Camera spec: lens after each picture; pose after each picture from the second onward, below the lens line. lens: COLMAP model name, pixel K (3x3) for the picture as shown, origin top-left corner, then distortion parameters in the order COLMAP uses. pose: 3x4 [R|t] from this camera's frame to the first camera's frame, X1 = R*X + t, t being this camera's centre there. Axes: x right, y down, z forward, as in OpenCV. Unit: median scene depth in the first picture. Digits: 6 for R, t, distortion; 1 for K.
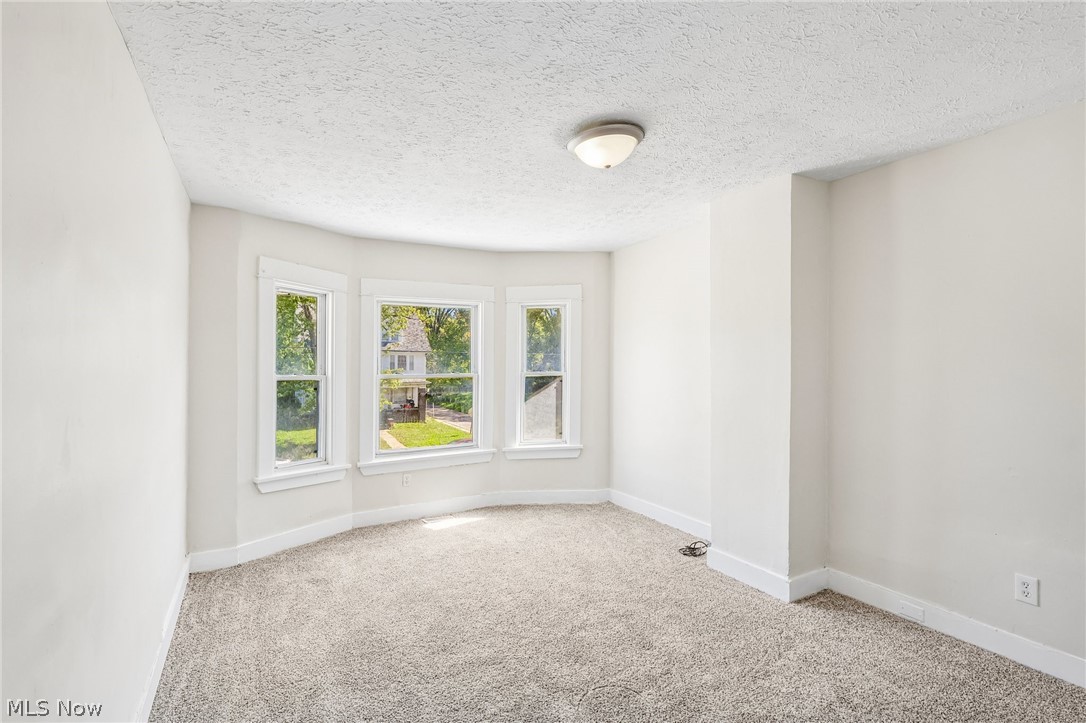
lens RADIAL K [[494.3, 0, 540.4], [0, 494.3, 363.4], [0, 0, 1]] dist [-0.004151, -0.000081]
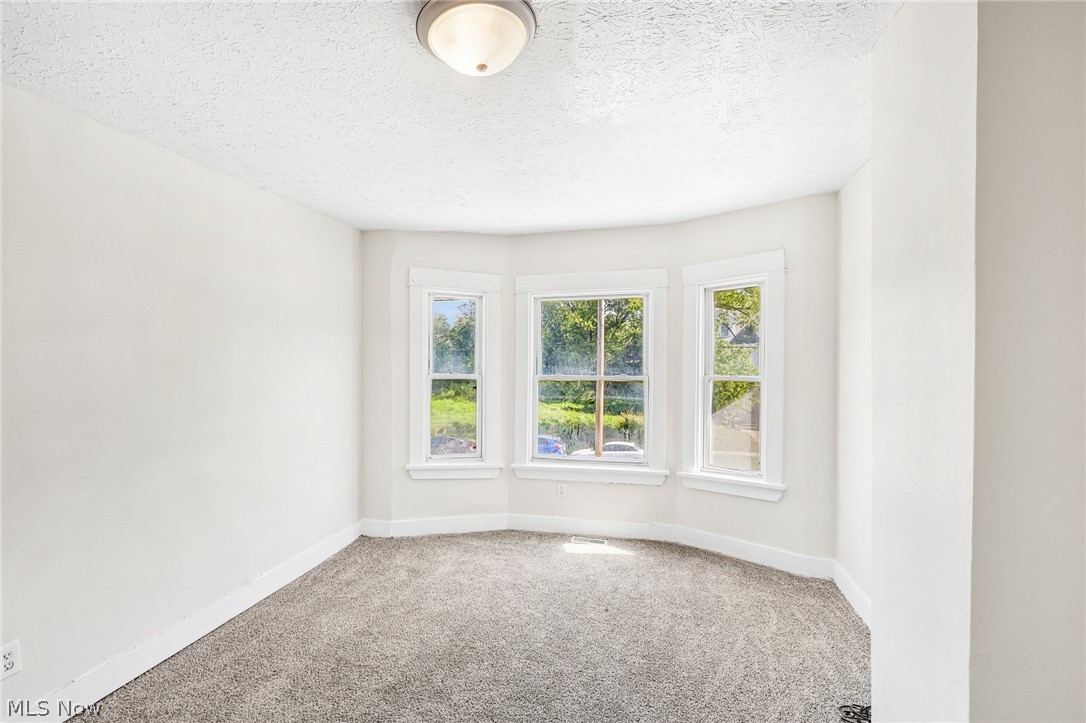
lens RADIAL K [[494.3, 0, 540.4], [0, 494.3, 363.4], [0, 0, 1]] dist [-0.004151, -0.000081]
pose [[0.732430, 0.002830, -0.680836, 0.346854], [-0.004144, 0.999991, -0.000300, 0.000441], [0.680829, 0.003041, 0.732436, 0.317733]]
